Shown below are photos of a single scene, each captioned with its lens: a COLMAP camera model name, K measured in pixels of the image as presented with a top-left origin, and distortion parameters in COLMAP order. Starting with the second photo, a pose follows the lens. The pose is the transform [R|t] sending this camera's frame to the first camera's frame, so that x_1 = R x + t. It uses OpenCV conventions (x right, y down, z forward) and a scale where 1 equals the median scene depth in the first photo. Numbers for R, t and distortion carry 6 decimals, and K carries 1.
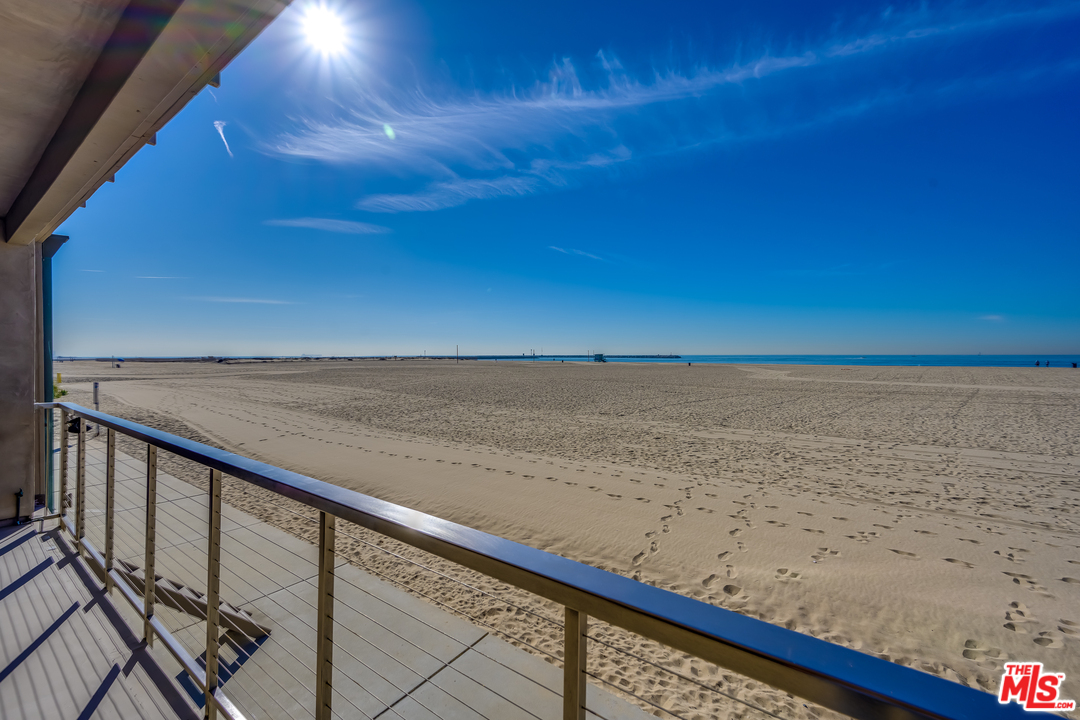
lens RADIAL K [[431.1, 0, 538.9], [0, 431.1, 358.1], [0, 0, 1]] dist [-0.000443, -0.000065]
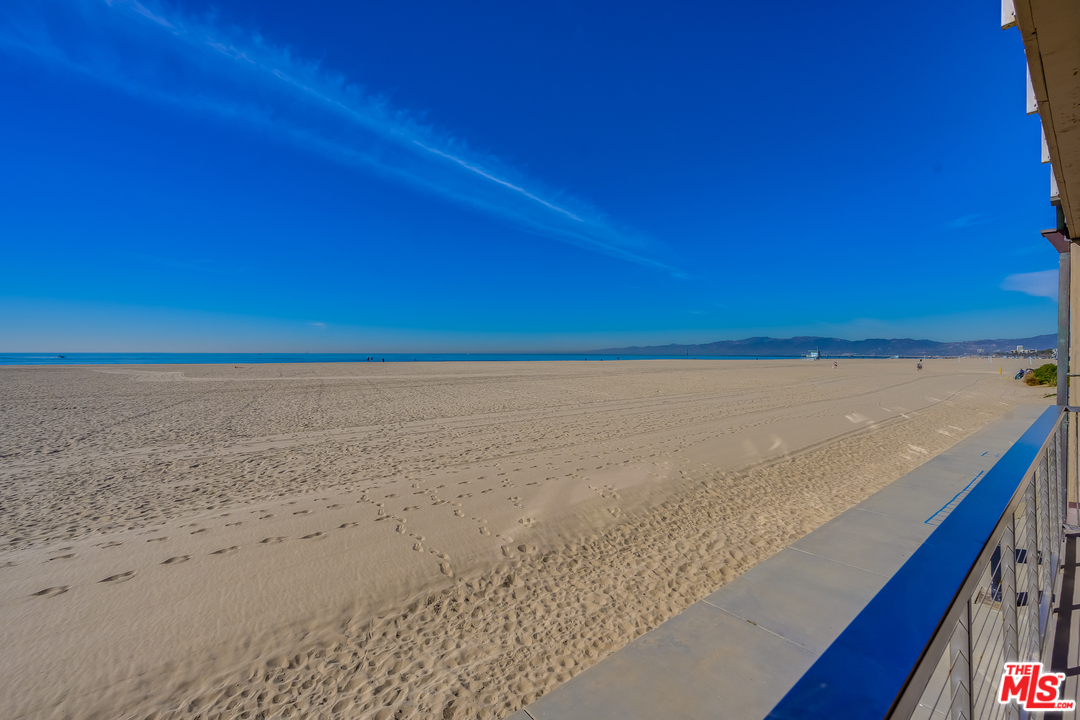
lens RADIAL K [[425.4, 0, 538.6], [0, 425.4, 358.1], [0, 0, 1]] dist [-0.001186, 0.000157]
pose [[0.303751, -0.007976, 0.952718, -0.535139], [0.003587, 0.999967, 0.007228, -0.009623], [-0.952745, 0.001222, 0.303770, 0.461333]]
